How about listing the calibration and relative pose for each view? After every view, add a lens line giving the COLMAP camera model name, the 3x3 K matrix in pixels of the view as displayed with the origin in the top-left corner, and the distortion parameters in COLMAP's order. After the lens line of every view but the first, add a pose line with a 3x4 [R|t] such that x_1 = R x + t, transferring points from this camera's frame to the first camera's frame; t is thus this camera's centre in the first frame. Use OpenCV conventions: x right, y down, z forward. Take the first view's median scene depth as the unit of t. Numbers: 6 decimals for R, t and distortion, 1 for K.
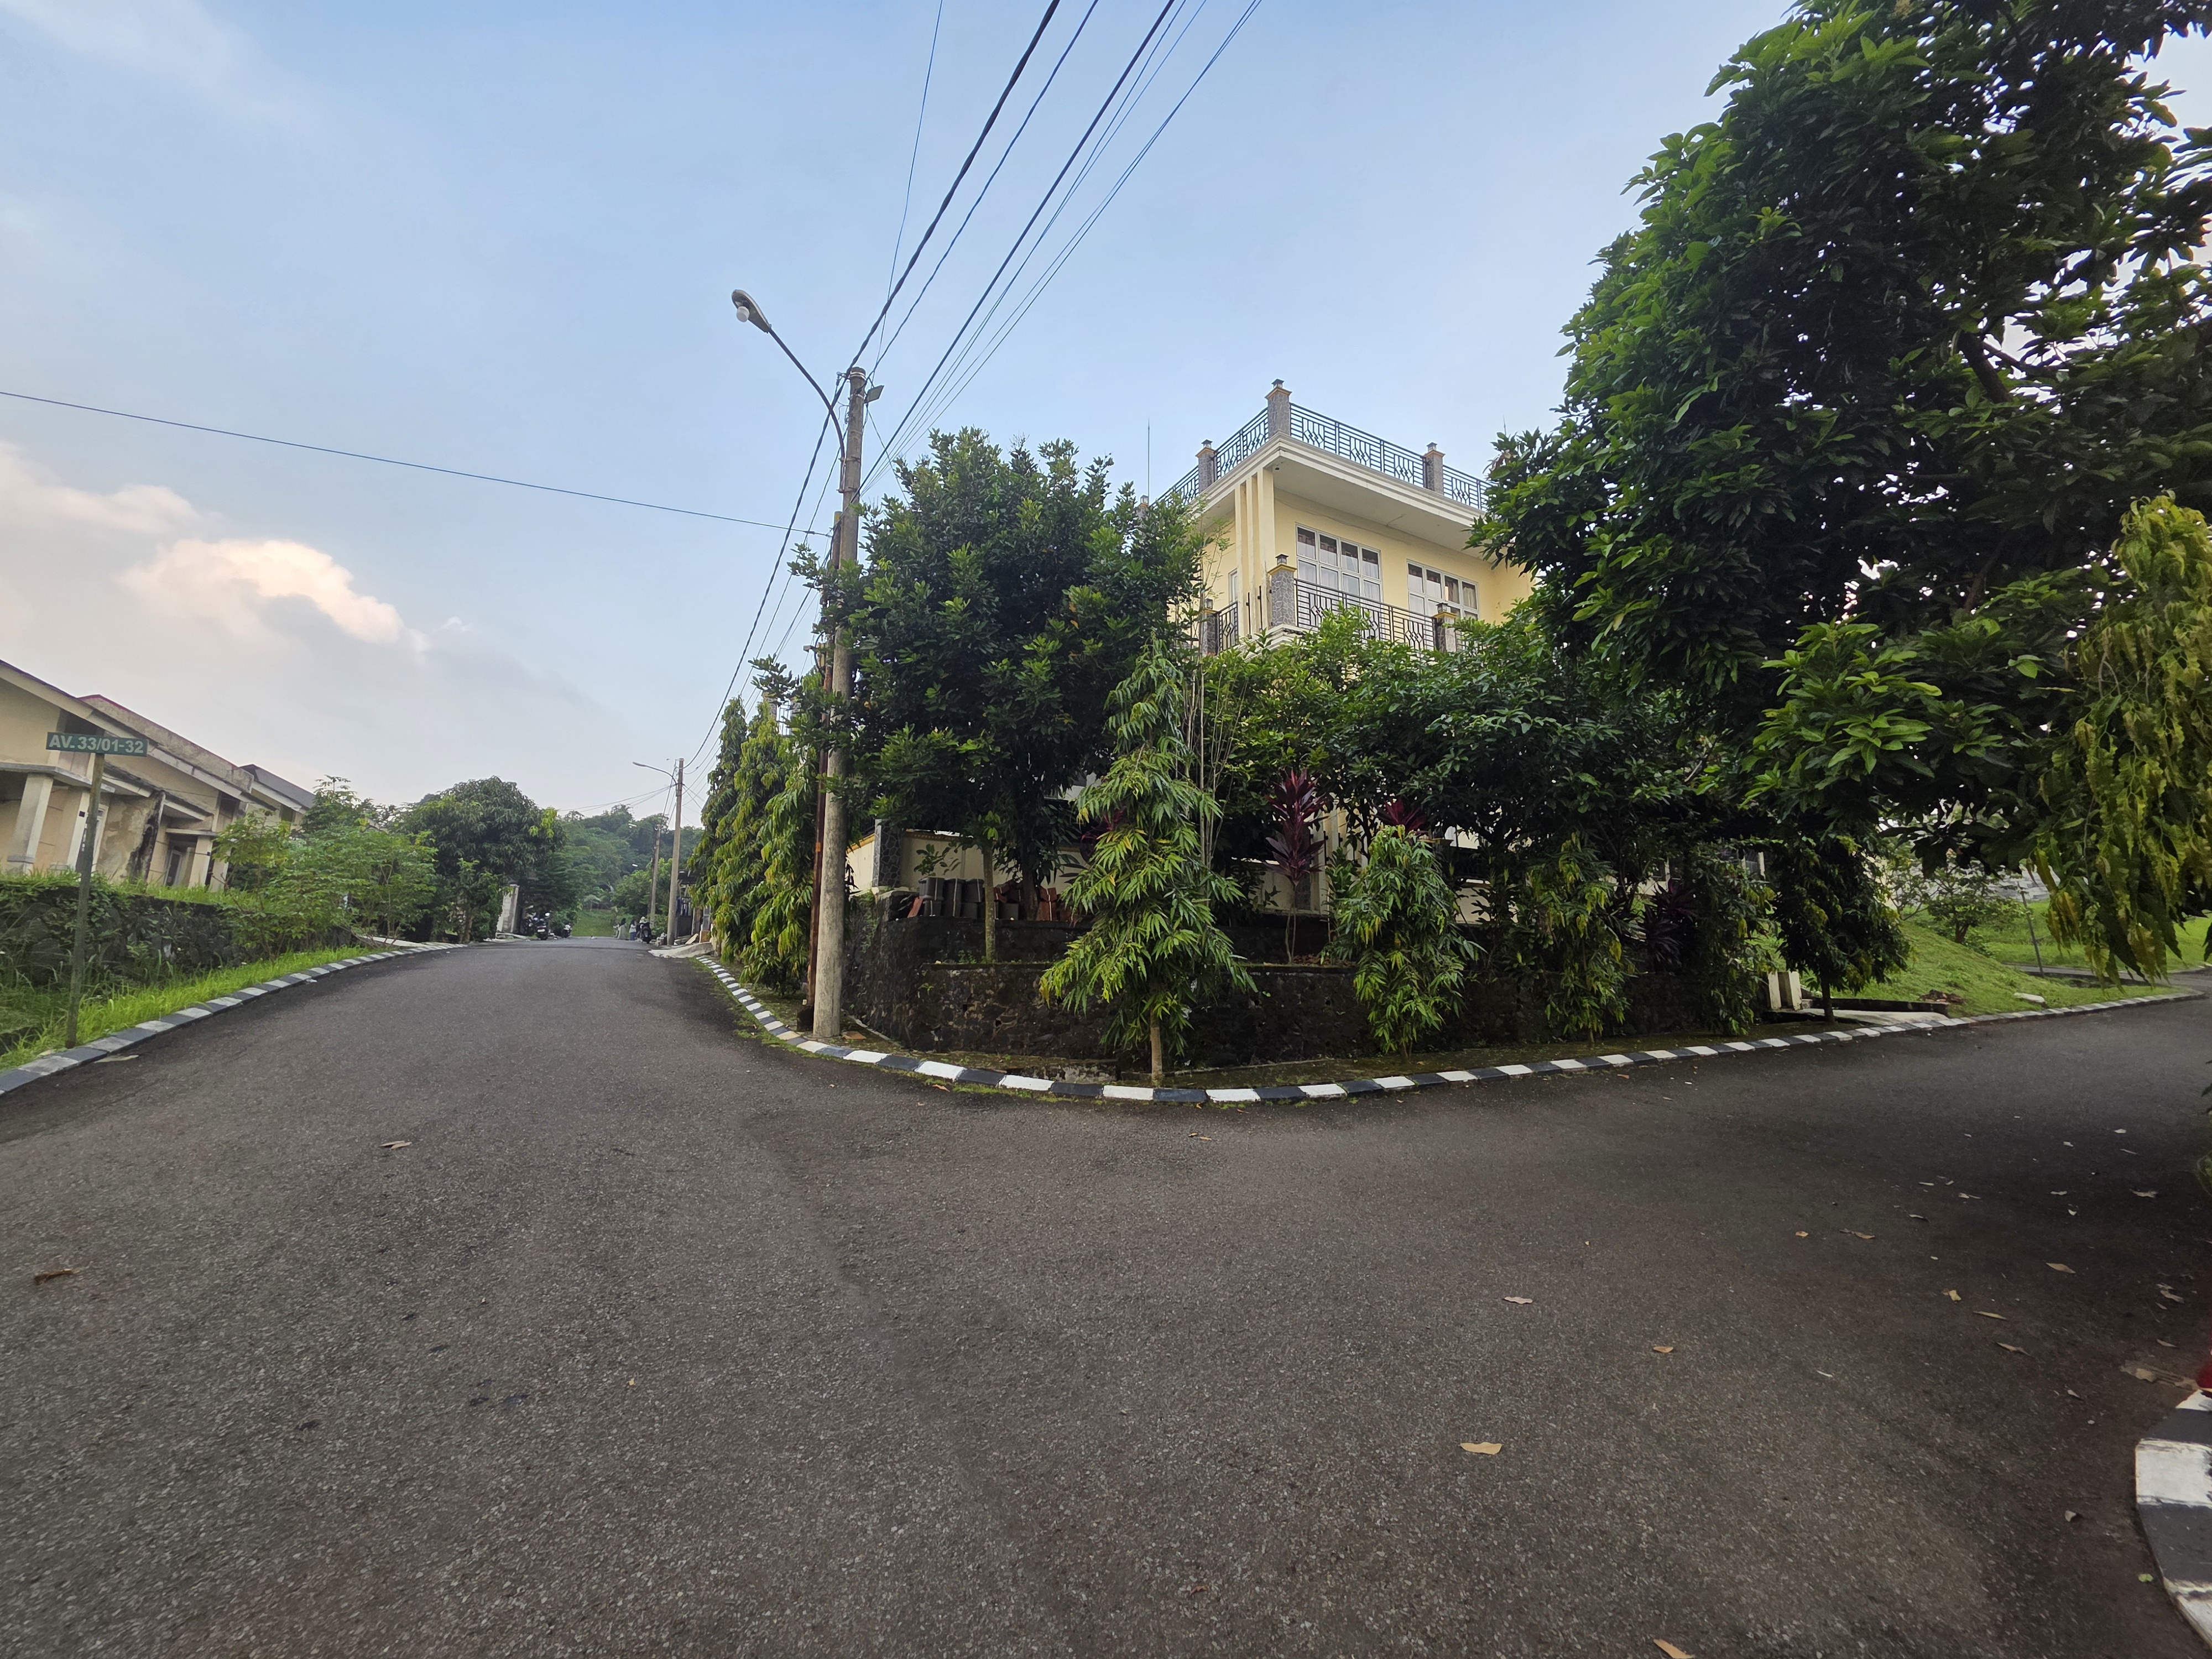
lens RADIAL K [[884.2, 0, 1102.7], [0, 884.2, 815.7], [0, 0, 1]] dist [0.008250, -0.003601]
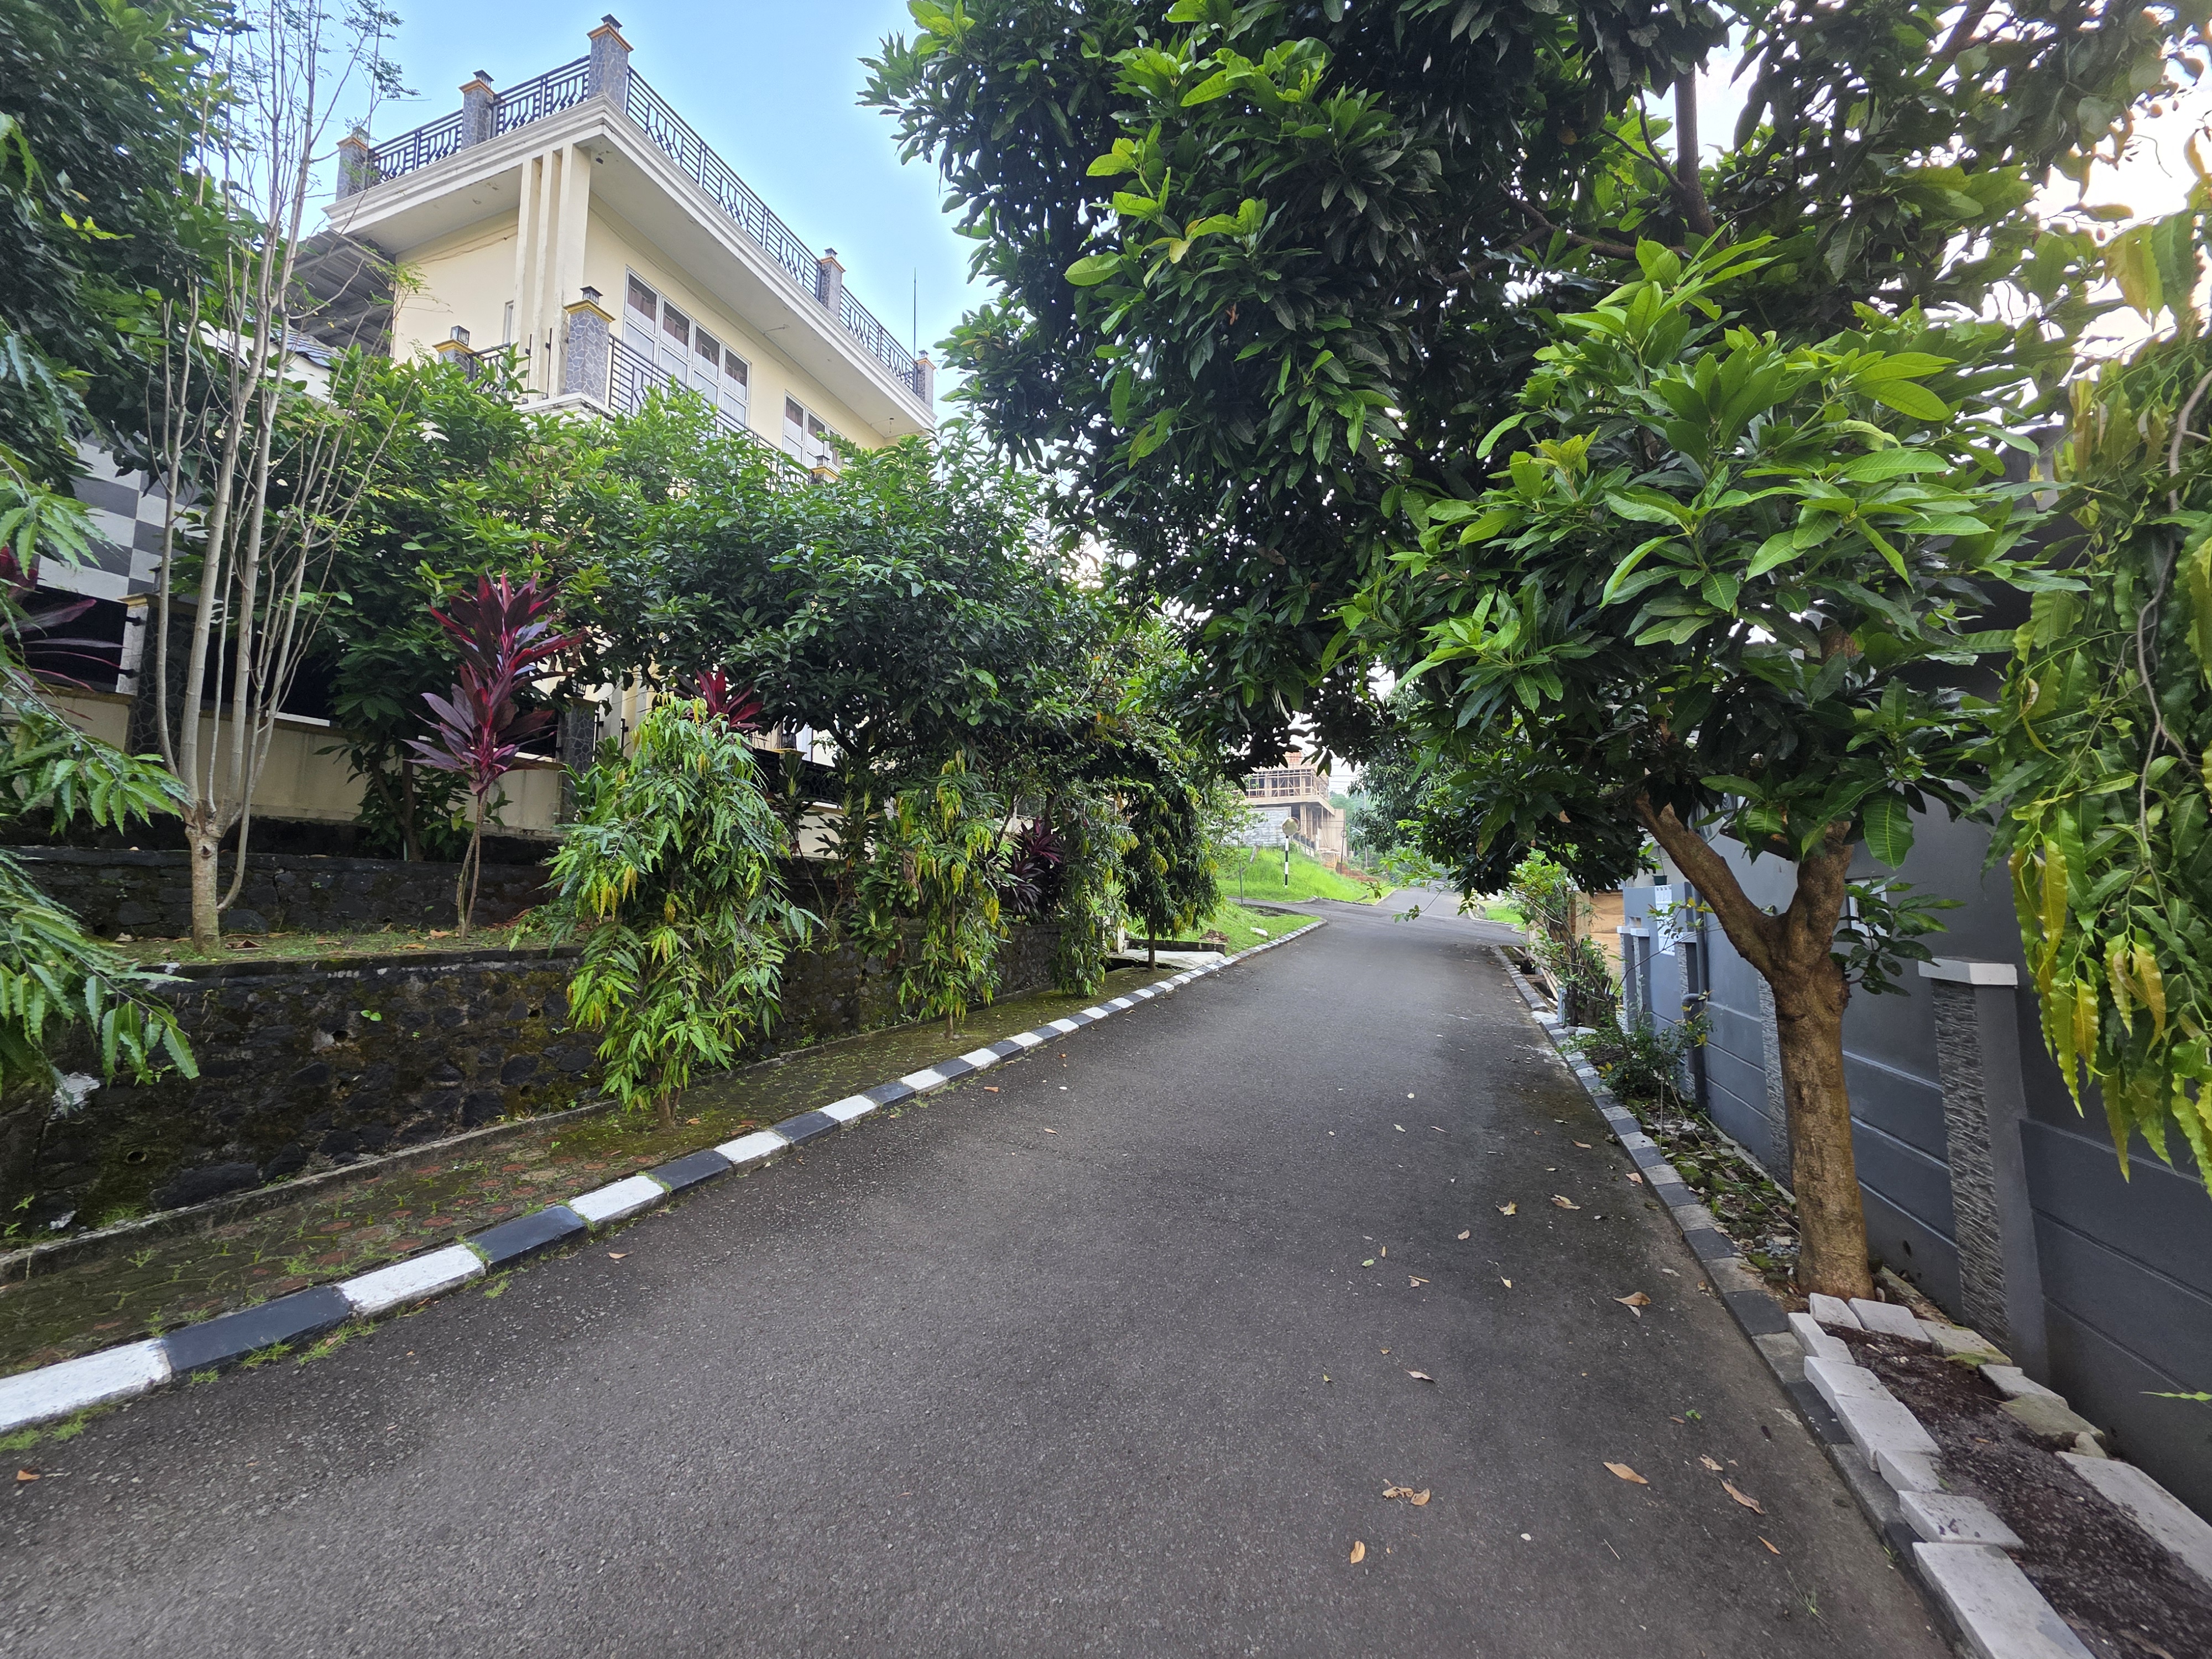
lens RADIAL K [[884.2, 0, 1102.7], [0, 884.2, 815.7], [0, 0, 1]] dist [0.008250, -0.003601]
pose [[0.766242, 0.059363, 0.639804, 0.157847], [-0.117334, 0.991908, 0.048489, 0.023568], [-0.631748, -0.112224, 0.767007, 0.359250]]
